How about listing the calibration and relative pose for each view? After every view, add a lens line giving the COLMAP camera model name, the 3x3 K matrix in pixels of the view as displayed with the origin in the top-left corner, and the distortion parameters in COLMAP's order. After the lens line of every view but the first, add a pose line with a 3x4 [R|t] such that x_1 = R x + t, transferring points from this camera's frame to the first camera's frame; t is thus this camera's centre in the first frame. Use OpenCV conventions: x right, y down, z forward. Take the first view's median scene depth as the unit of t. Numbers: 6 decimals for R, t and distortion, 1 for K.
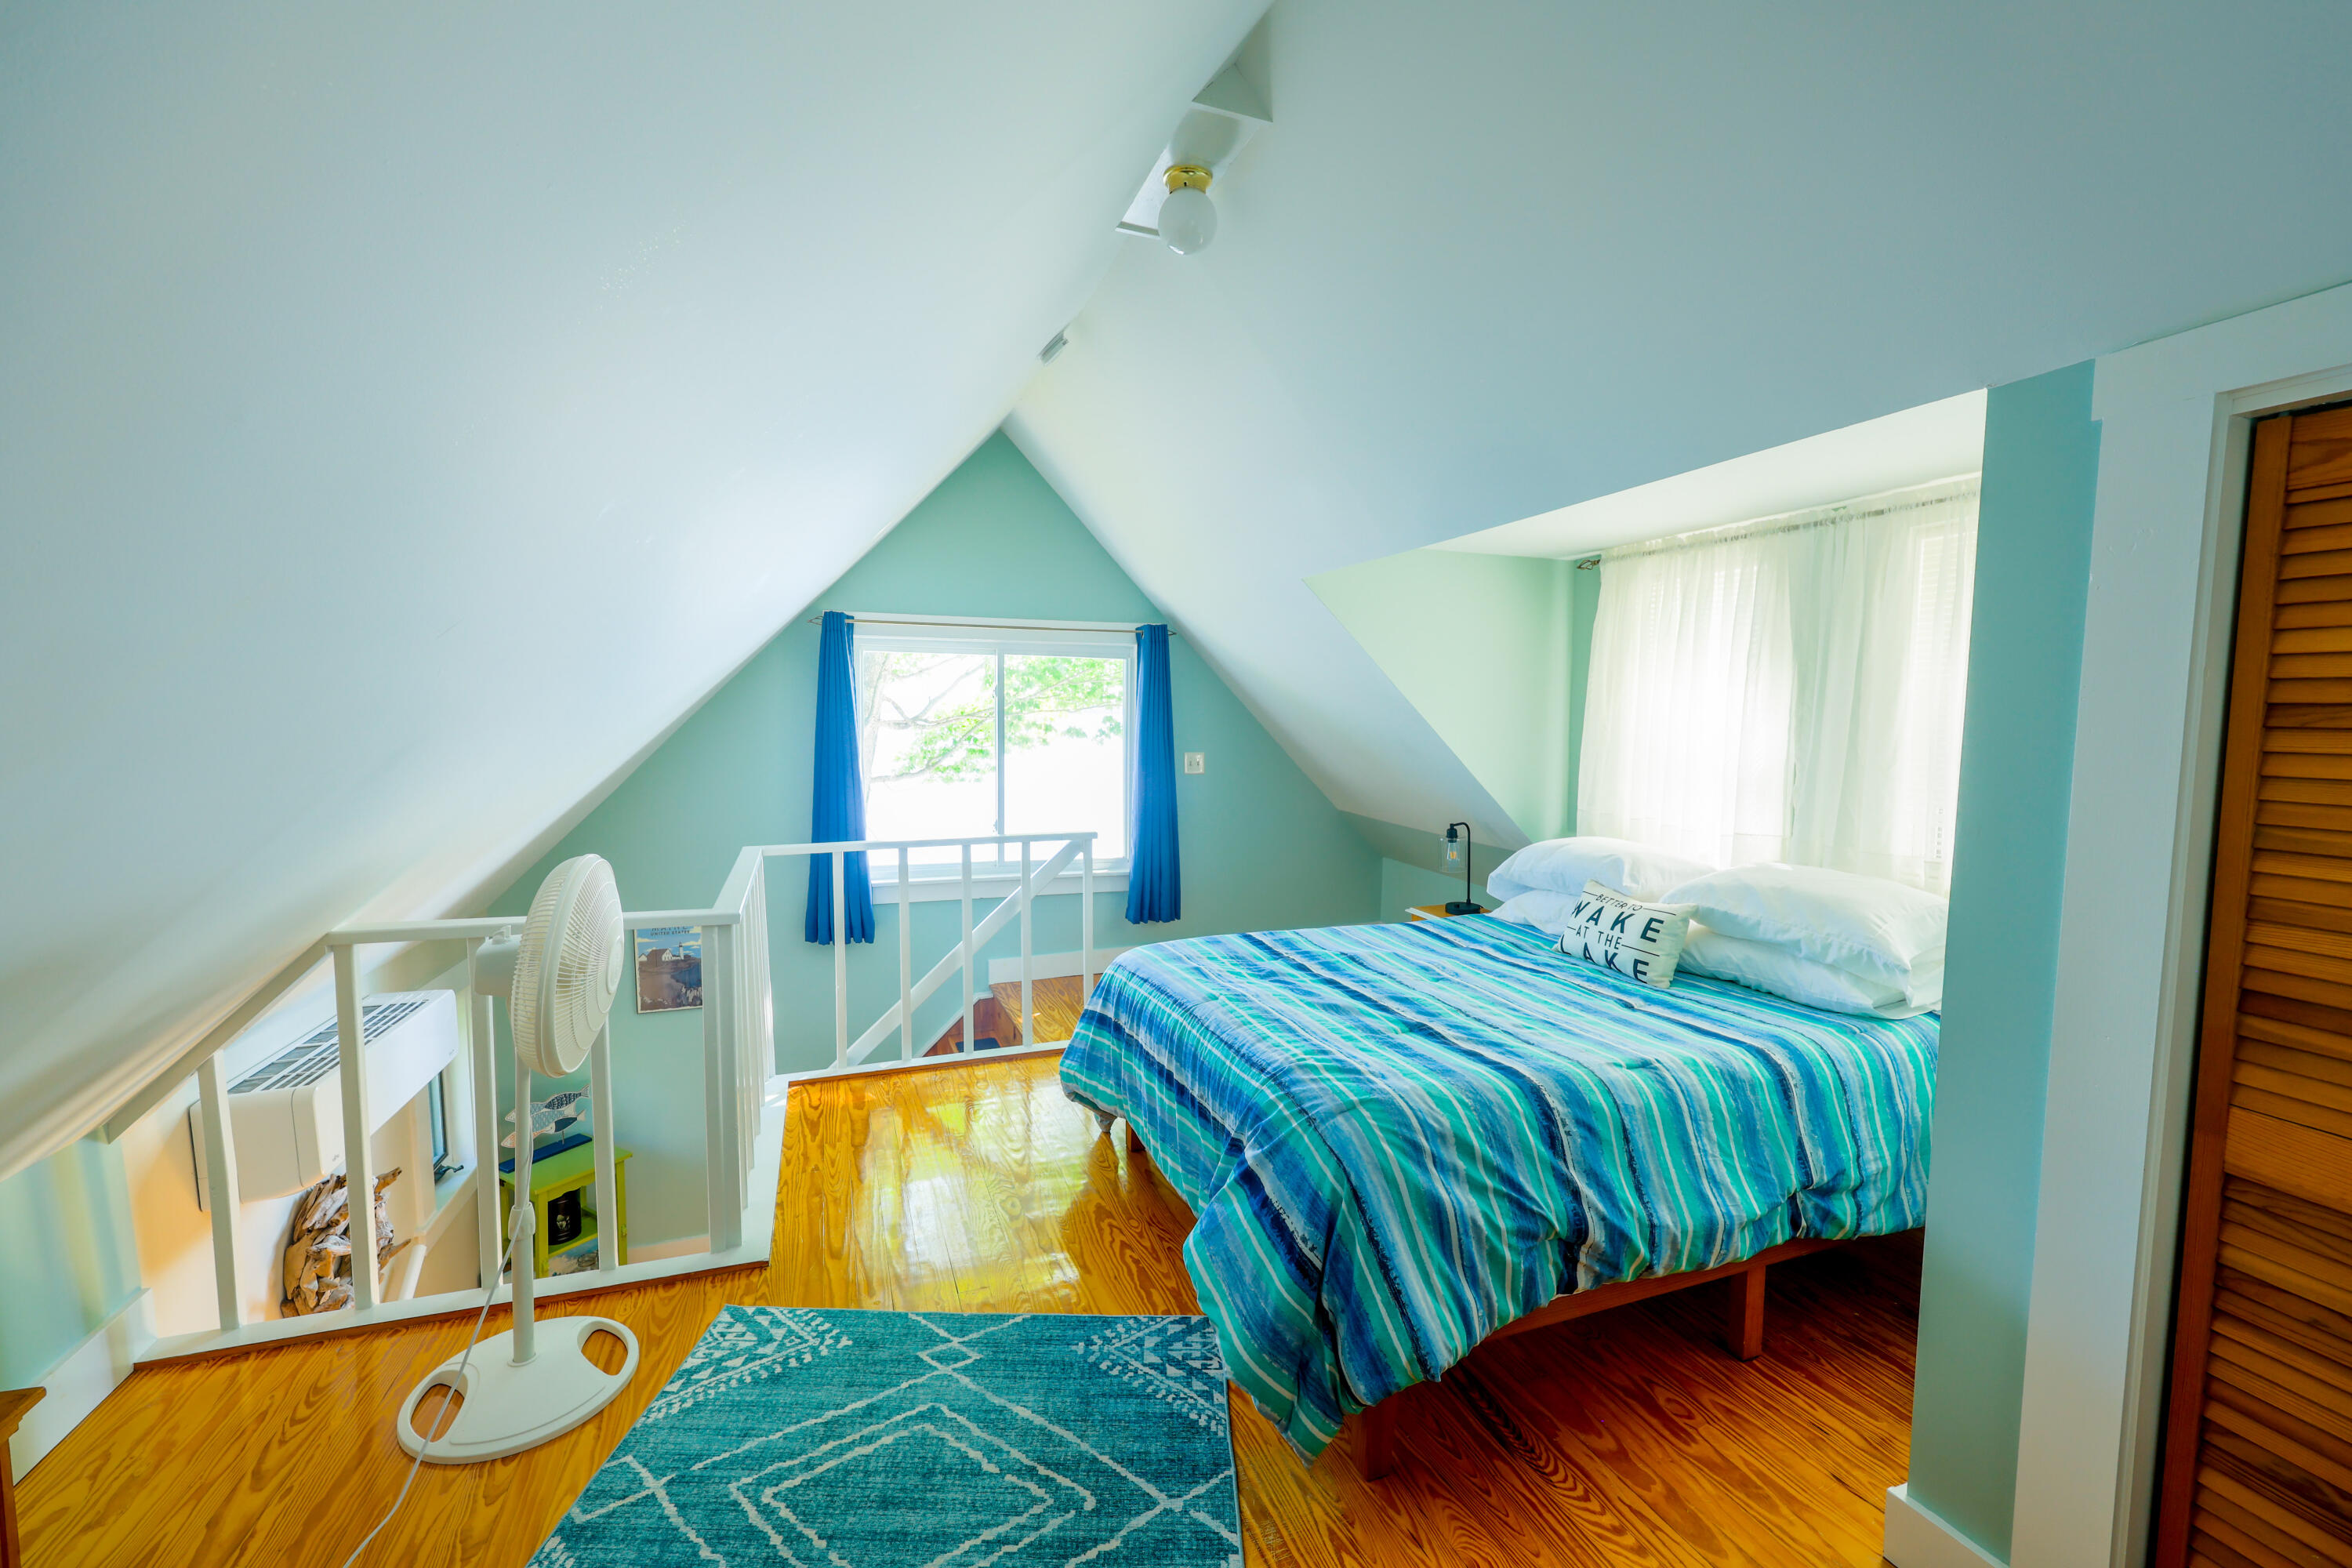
lens RADIAL K [[946.1, 0, 1161.3], [0, 946.1, 784.3], [0, 0, 1]] dist [0.000059, -0.000302]
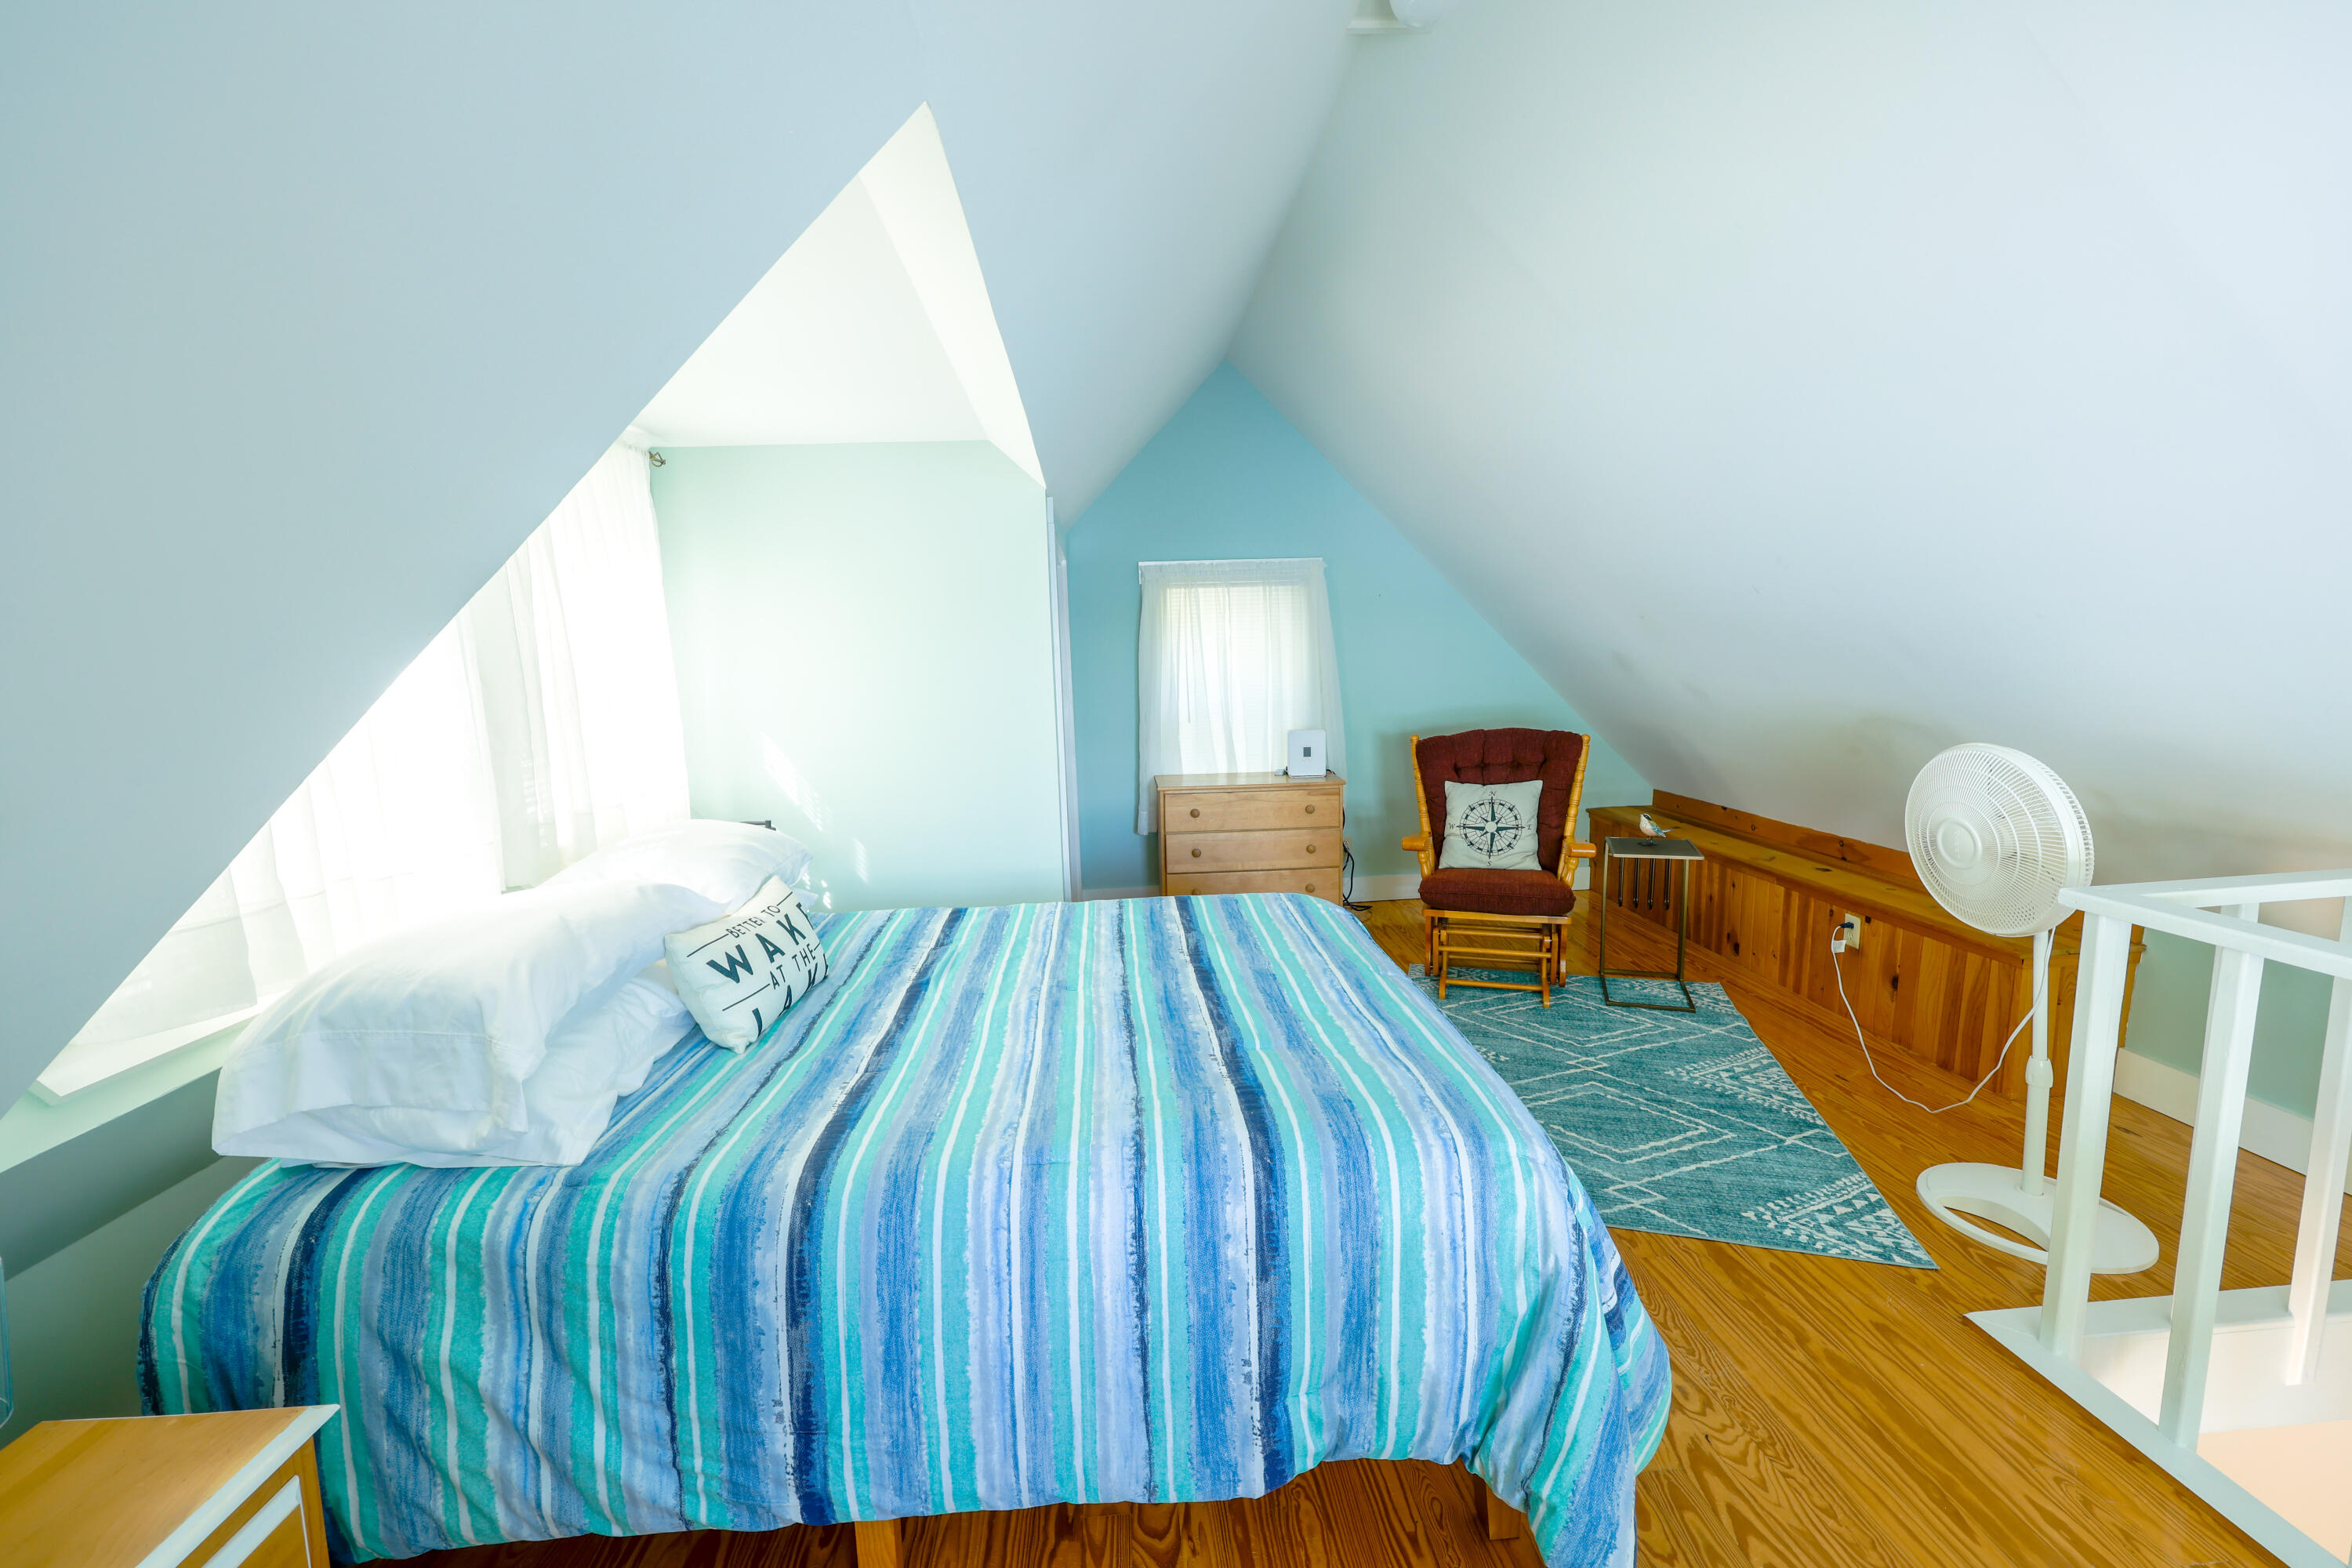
lens RADIAL K [[946.1, 0, 1161.3], [0, 946.1, 784.3], [0, 0, 1]] dist [0.000059, -0.000302]
pose [[-0.960638, -0.014429, 0.277428, 0.016573], [0.044287, 0.977924, 0.204212, -0.149908], [-0.274250, 0.208461, -0.938792, 2.325529]]
